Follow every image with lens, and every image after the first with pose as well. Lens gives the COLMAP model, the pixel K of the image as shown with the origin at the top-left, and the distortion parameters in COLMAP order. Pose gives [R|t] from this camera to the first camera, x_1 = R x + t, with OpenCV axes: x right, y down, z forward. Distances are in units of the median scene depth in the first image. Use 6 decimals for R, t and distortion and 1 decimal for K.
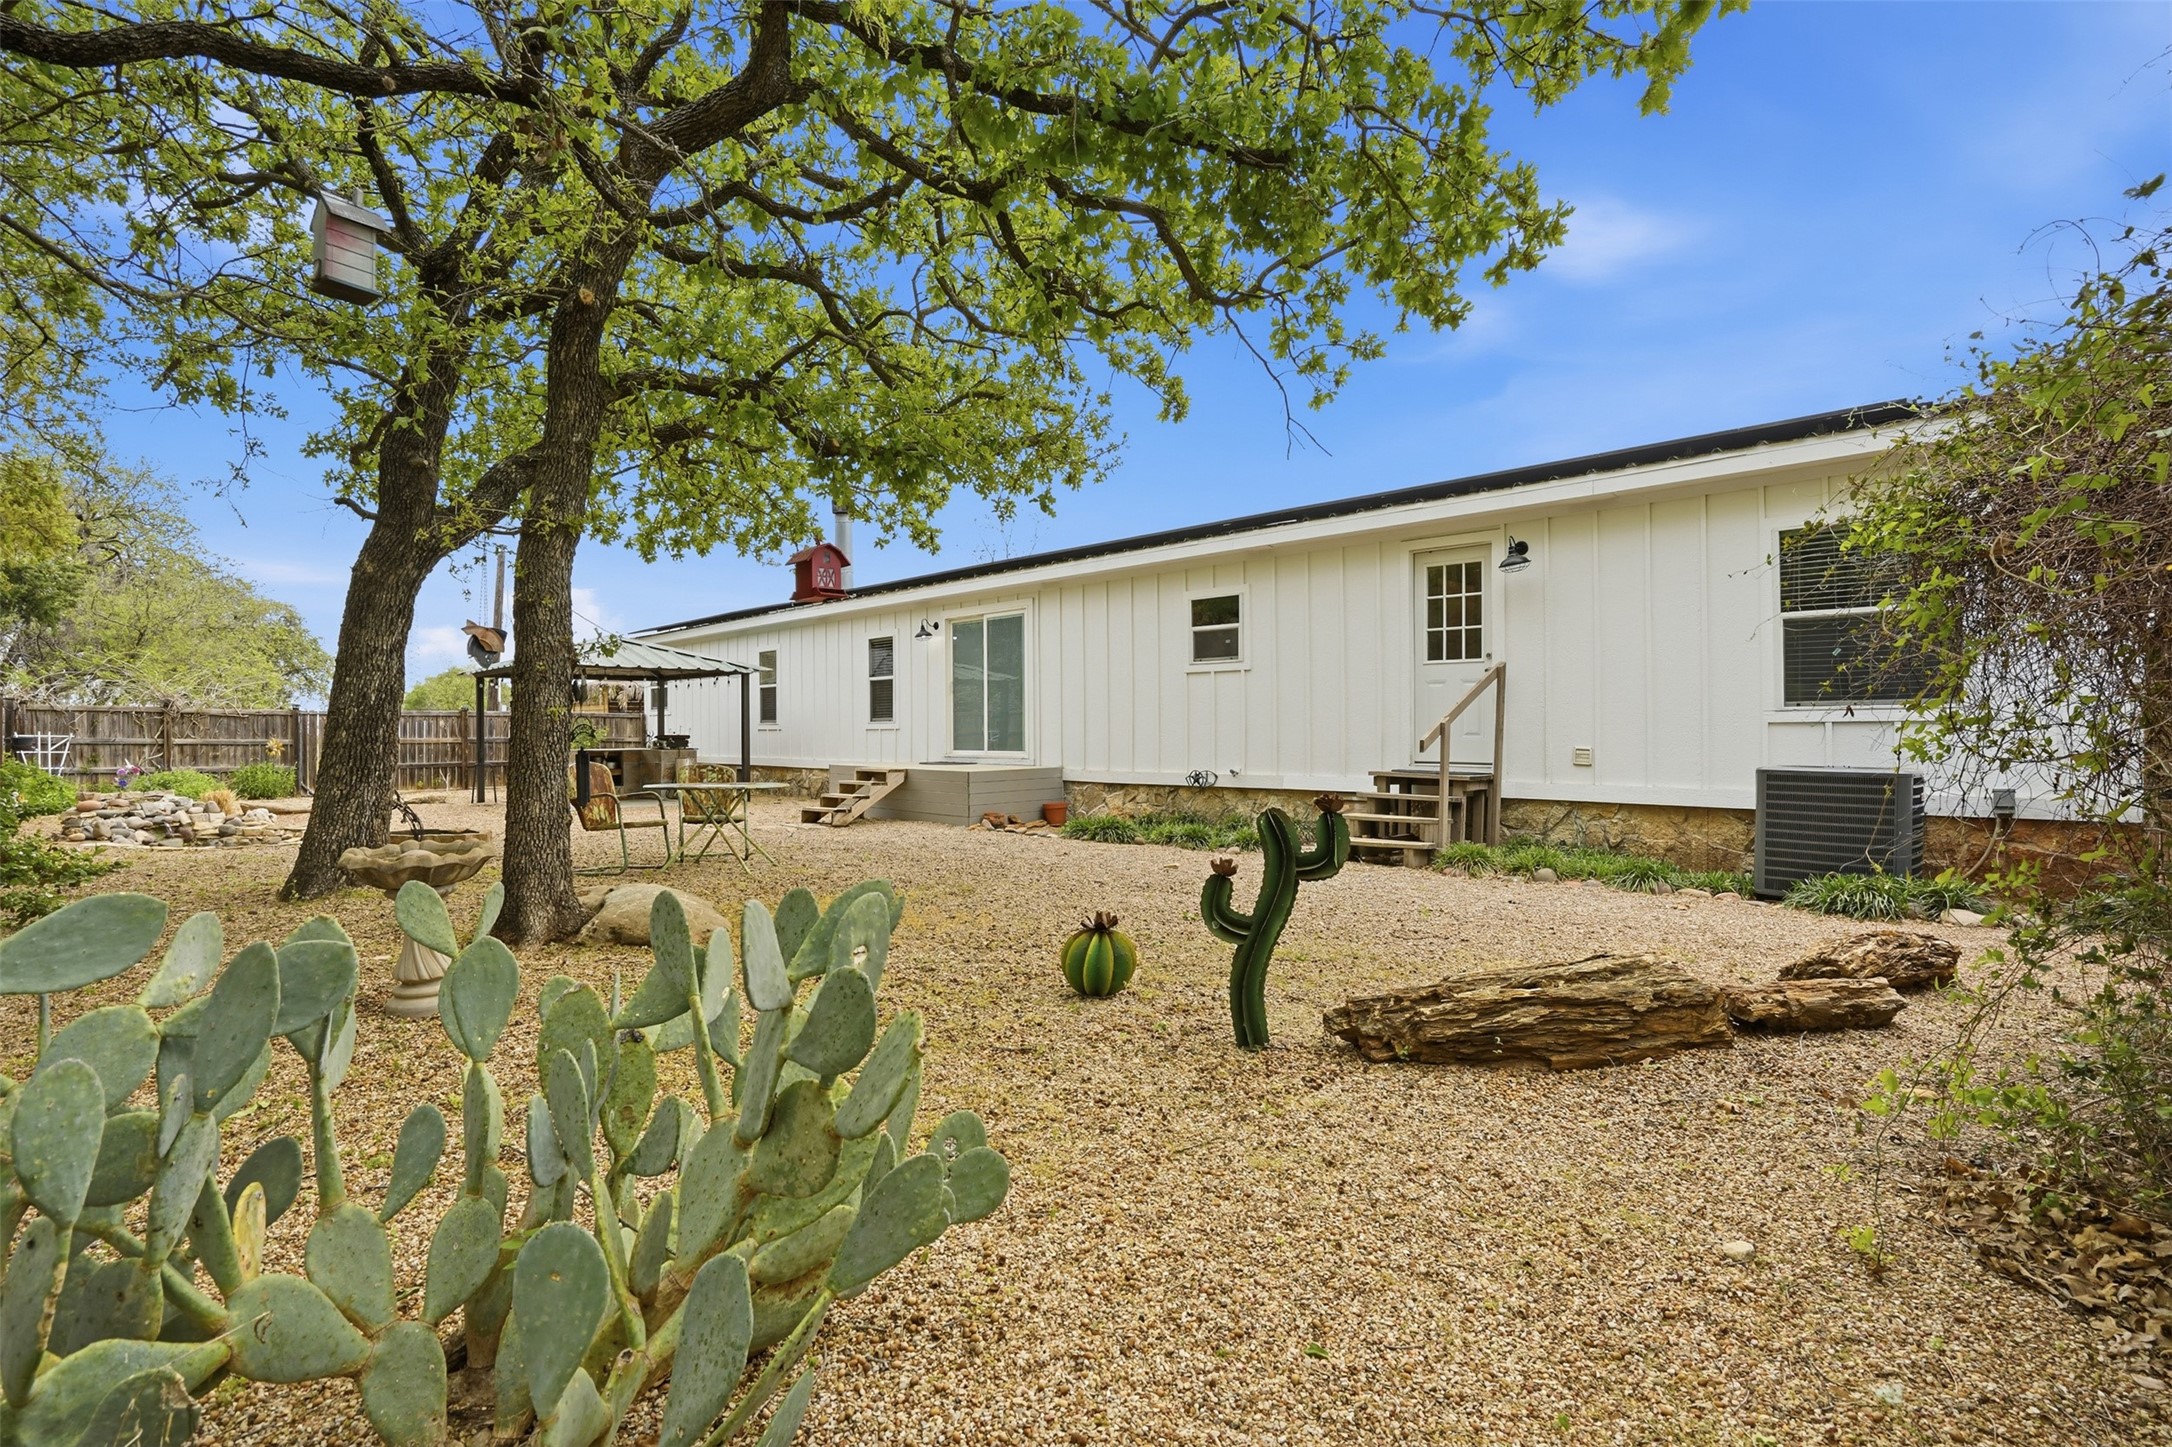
lens RADIAL K [[1011.0, 0, 1083.3], [0, 1011.0, 720.0], [0, 0, 1]] dist [-0.062239, 0.027757]
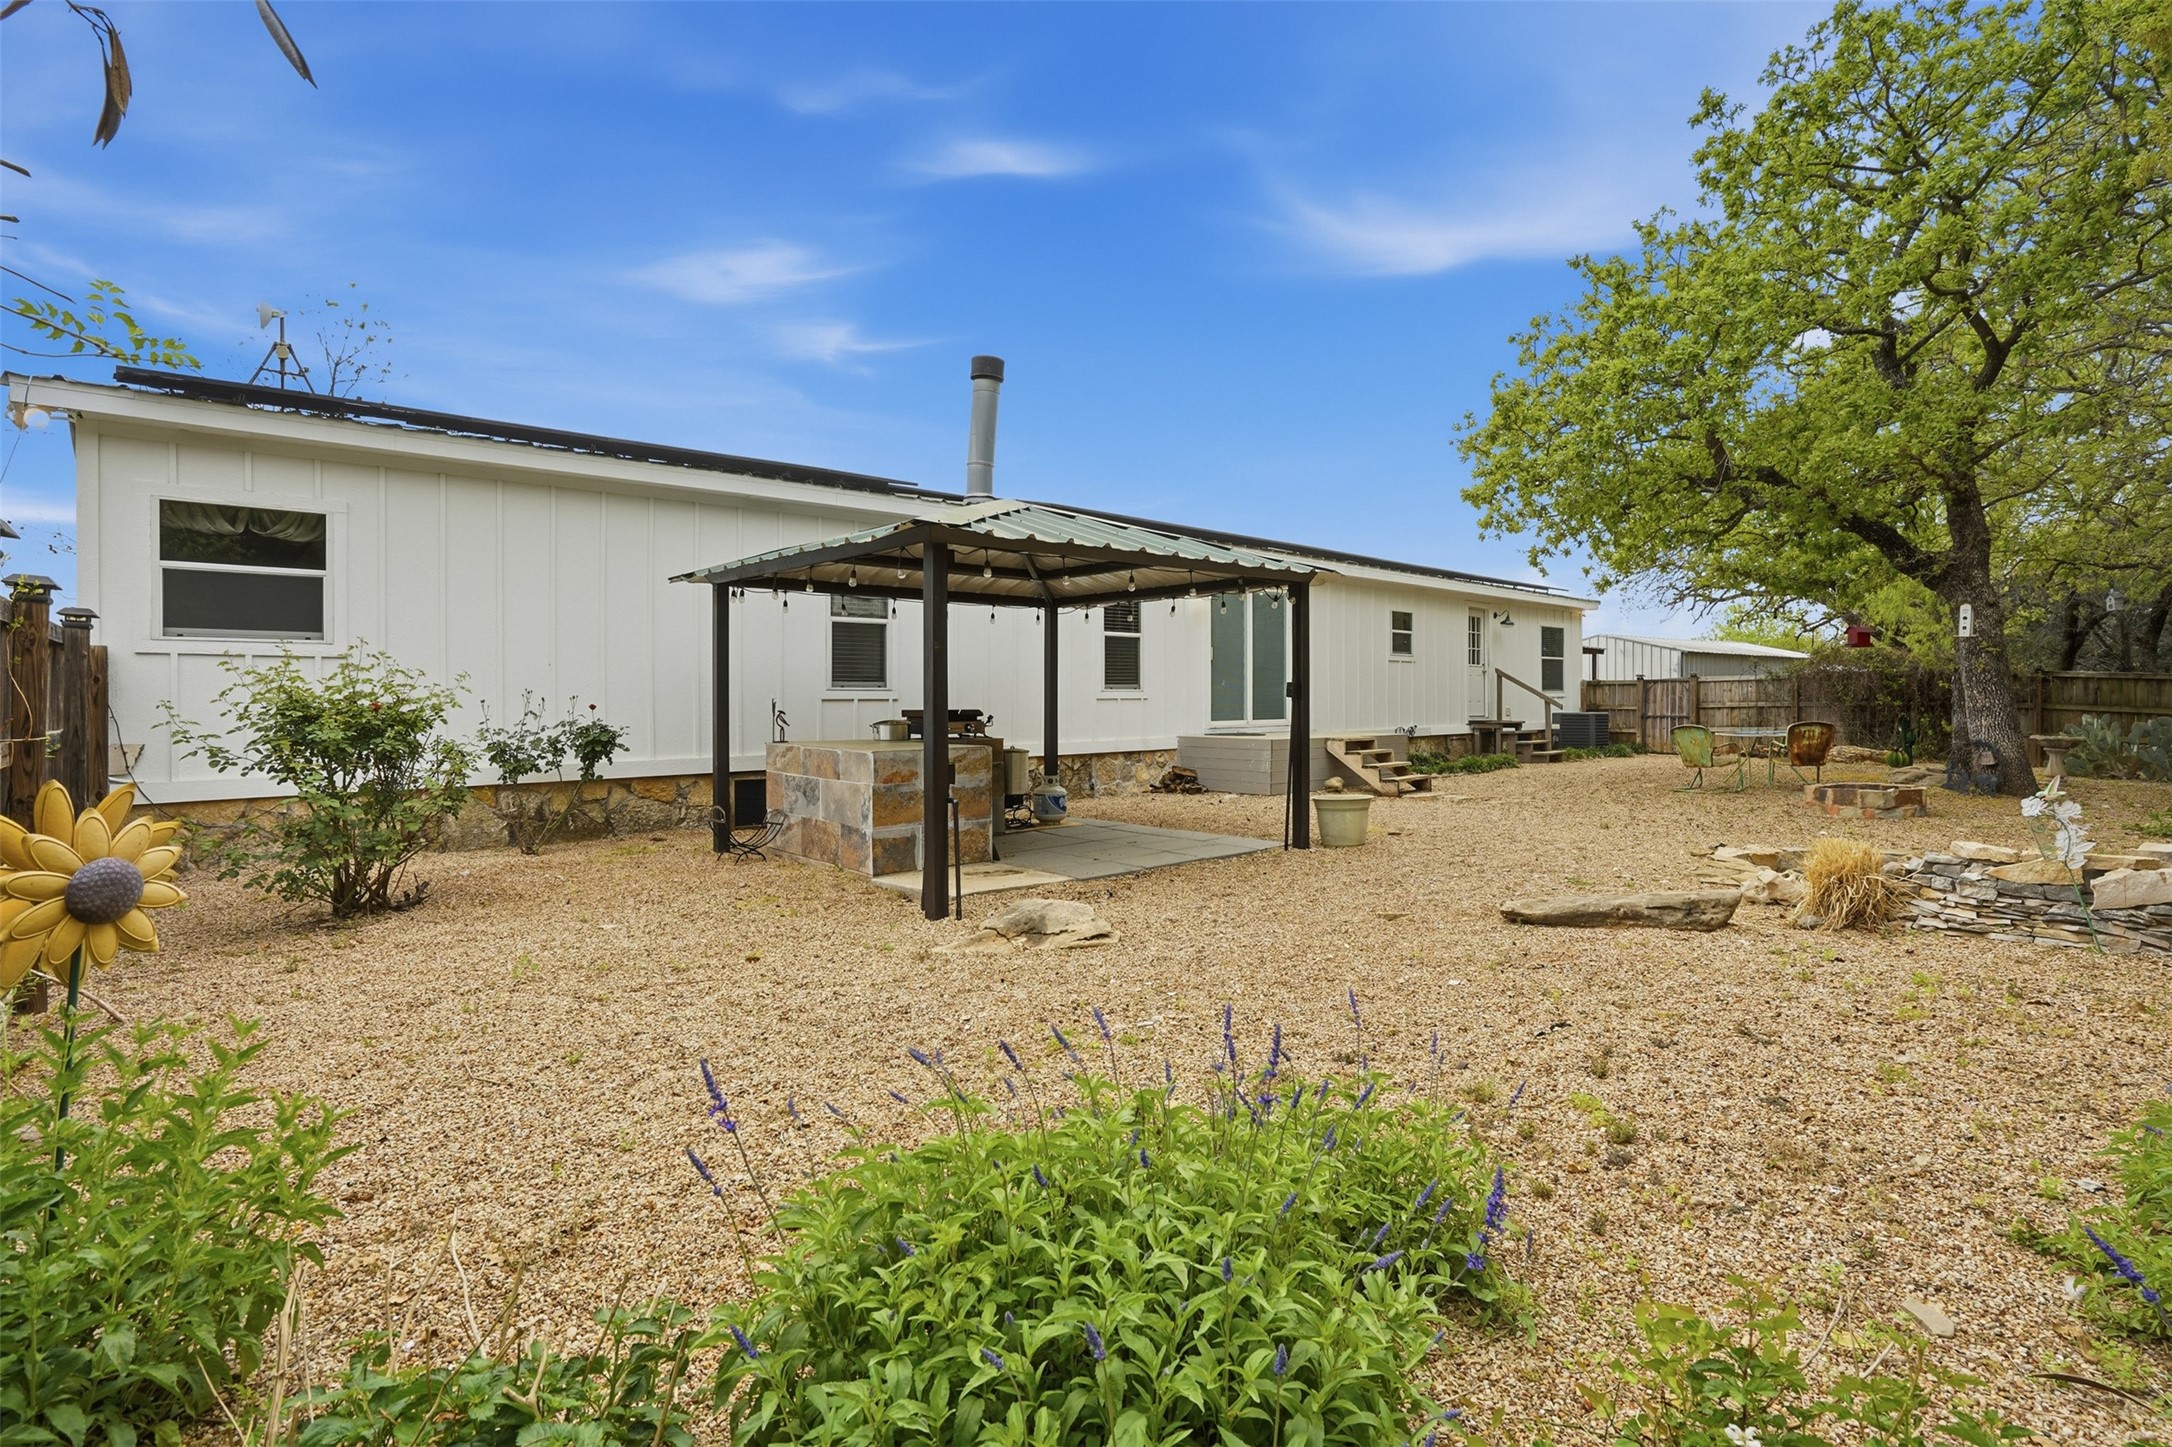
lens RADIAL K [[1011.0, 0, 1083.3], [0, 1011.0, 720.0], [0, 0, 1]] dist [-0.062239, 0.027757]
pose [[0.083143, -0.010843, 0.996479, -0.843858], [-0.001582, 0.999938, 0.011013, 0.014593], [-0.996536, -0.002492, 0.083121, 0.810639]]
